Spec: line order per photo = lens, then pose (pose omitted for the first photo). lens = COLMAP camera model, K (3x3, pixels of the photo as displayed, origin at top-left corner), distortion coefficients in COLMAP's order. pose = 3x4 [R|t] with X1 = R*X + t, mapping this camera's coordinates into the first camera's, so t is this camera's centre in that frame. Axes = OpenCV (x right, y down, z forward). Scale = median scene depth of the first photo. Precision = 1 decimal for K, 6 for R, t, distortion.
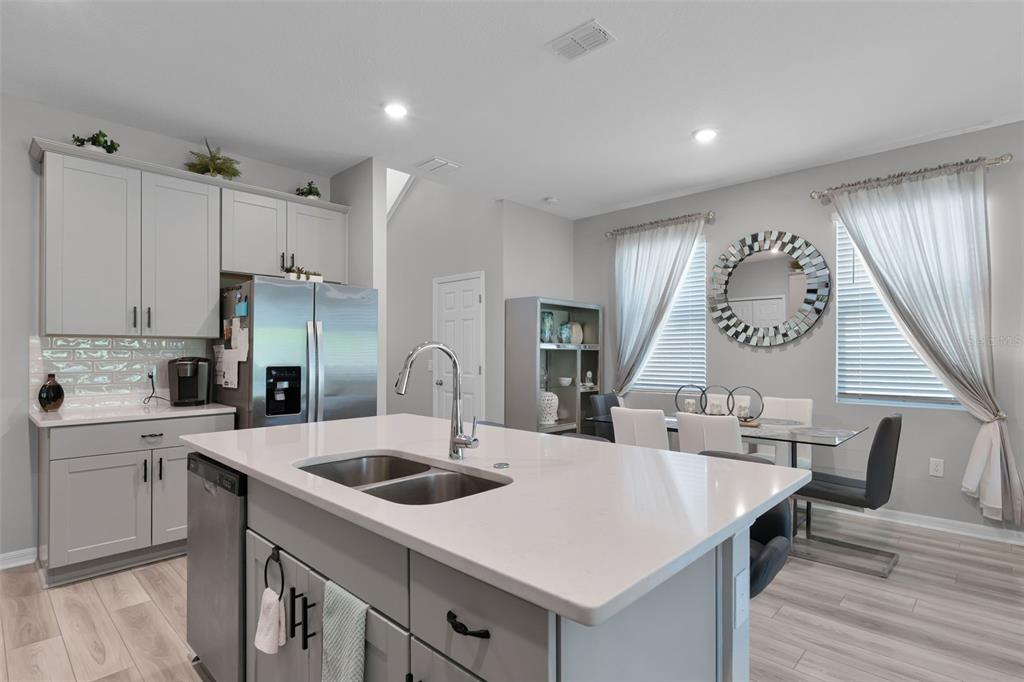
lens RADIAL K [[519.0, 0, 519.8], [0, 519.0, 343.3], [0, 0, 1]] dist [-0.002585, 0.000240]
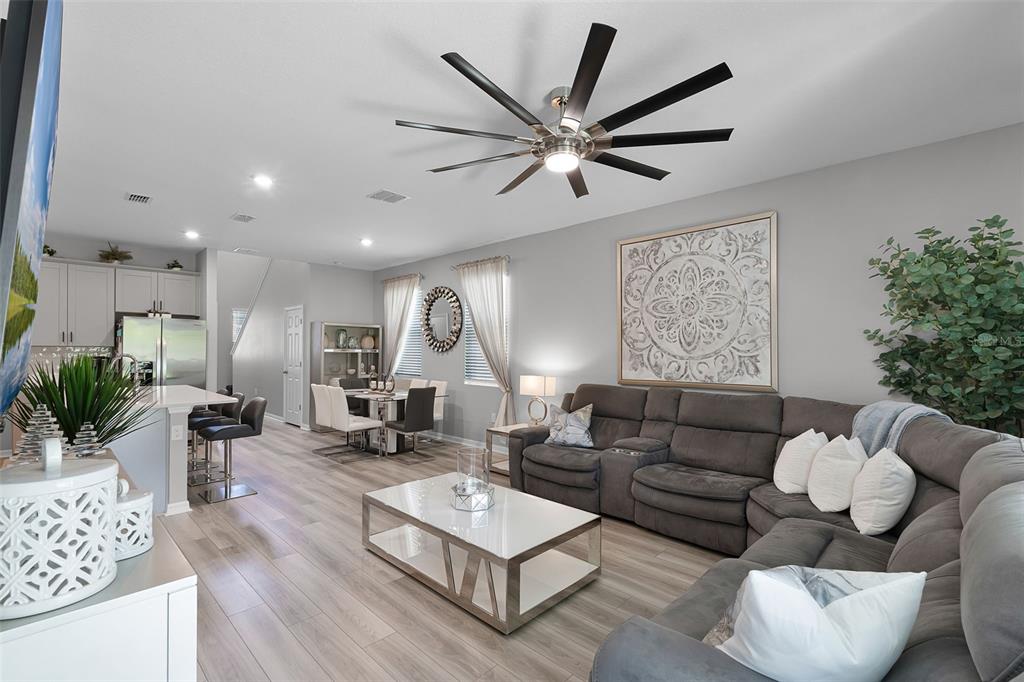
lens RADIAL K [[464.0, 0, 520.3], [0, 464.0, 342.3], [0, 0, 1]] dist [-0.001148, 0.000520]
pose [[0.999864, 0.005714, -0.015472, 0.884360], [-0.005675, 0.999981, 0.002518, -0.036758], [0.015486, -0.002430, 0.999877, -0.645643]]
